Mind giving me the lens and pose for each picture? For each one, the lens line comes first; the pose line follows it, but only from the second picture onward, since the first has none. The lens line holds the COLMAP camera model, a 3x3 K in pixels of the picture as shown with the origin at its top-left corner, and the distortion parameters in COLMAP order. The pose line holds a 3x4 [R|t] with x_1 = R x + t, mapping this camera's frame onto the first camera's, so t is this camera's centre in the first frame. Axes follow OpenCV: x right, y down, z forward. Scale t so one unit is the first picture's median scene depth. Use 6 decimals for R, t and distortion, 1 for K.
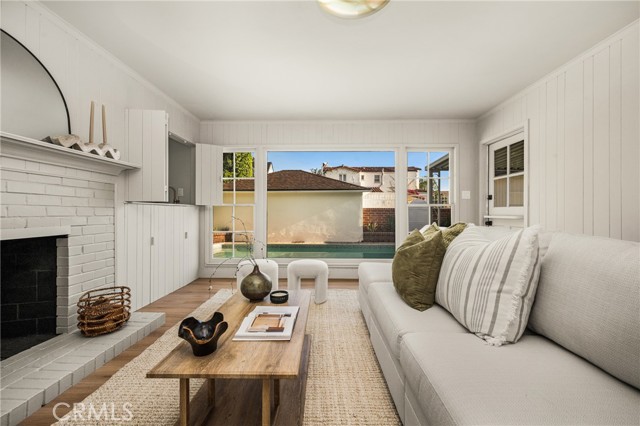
lens RADIAL K [[261.8, 0, 317.4], [0, 261.8, 212.9], [0, 0, 1]] dist [-0.001849, 0.000080]
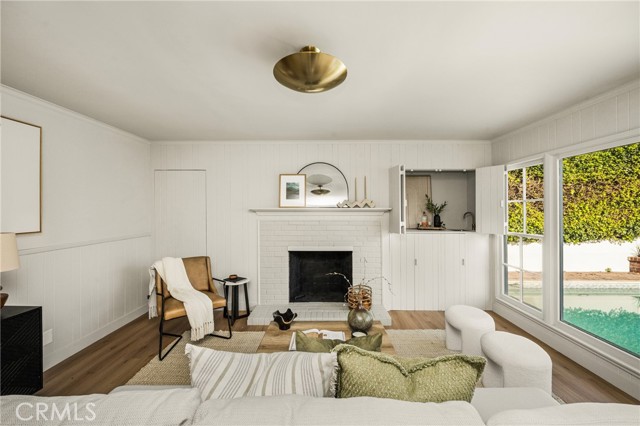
lens RADIAL K [[261.8, 0, 318.3], [0, 261.8, 207.0], [0, 0, 1]] dist [-0.001849, 0.000080]
pose [[0.003520, -0.014096, -0.999894, 0.706019], [0.003997, 0.999893, -0.014082, -0.156782], [0.999986, -0.003947, 0.003575, 0.564802]]
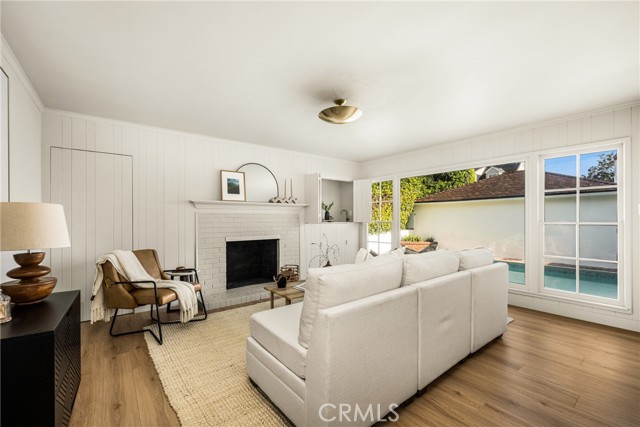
lens RADIAL K [[279.2, 0, 316.0], [0, 279.2, 220.2], [0, 0, 1]] dist [0.008373, 0.000245]
pose [[0.624092, -0.001656, -0.781349, 0.893234], [0.004414, 0.999989, 0.001405, -0.063130], [0.781339, -0.004326, 0.624092, -0.220291]]
